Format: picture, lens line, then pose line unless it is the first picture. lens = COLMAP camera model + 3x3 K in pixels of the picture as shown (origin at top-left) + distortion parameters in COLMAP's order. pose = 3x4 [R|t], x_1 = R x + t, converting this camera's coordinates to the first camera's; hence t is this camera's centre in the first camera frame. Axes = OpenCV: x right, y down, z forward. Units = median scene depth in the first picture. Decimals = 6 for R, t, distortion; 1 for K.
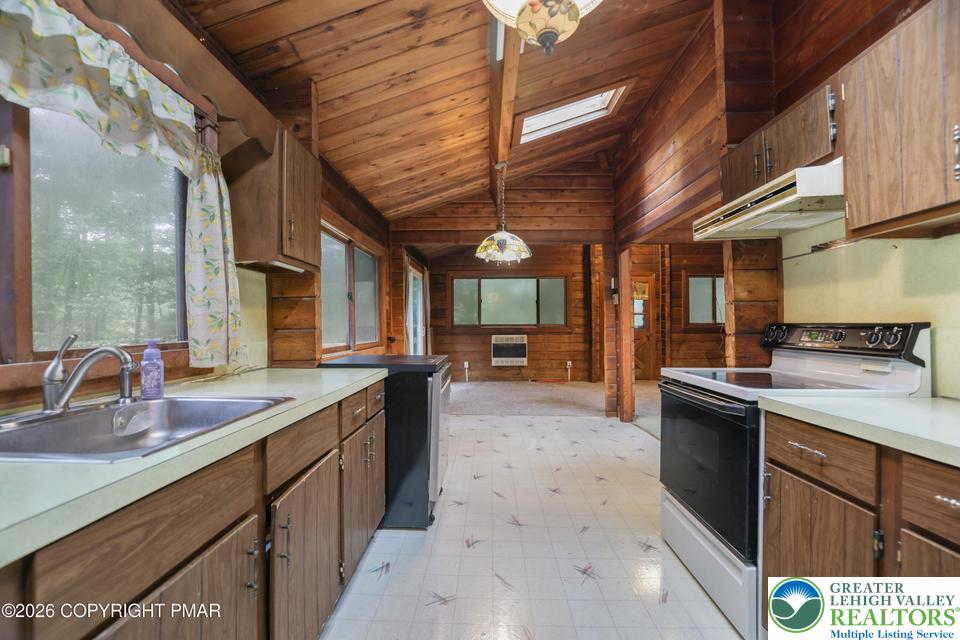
lens RADIAL K [[409.9, 0, 480.1], [0, 409.9, 321.7], [0, 0, 1]] dist [-0.037035, 0.011133]
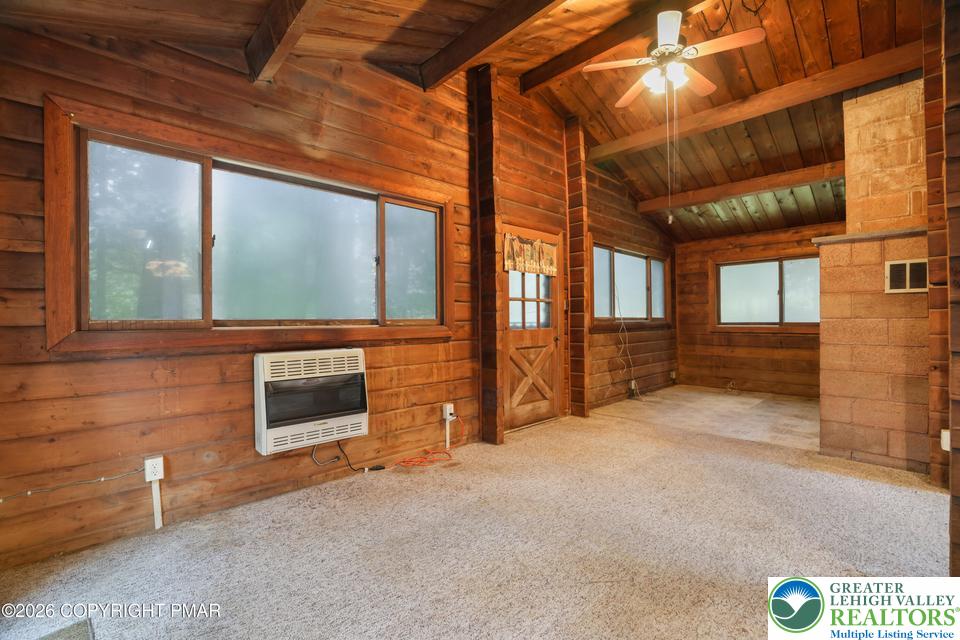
lens RADIAL K [[409.9, 0, 472.2], [0, 409.9, 319.1], [0, 0, 1]] dist [-0.037035, 0.011133]
pose [[0.717046, 0.000668, 0.697025, -0.068053], [-0.008724, 0.999930, 0.008015, 0.002457], [-0.696971, -0.011828, 0.717002, 0.674189]]
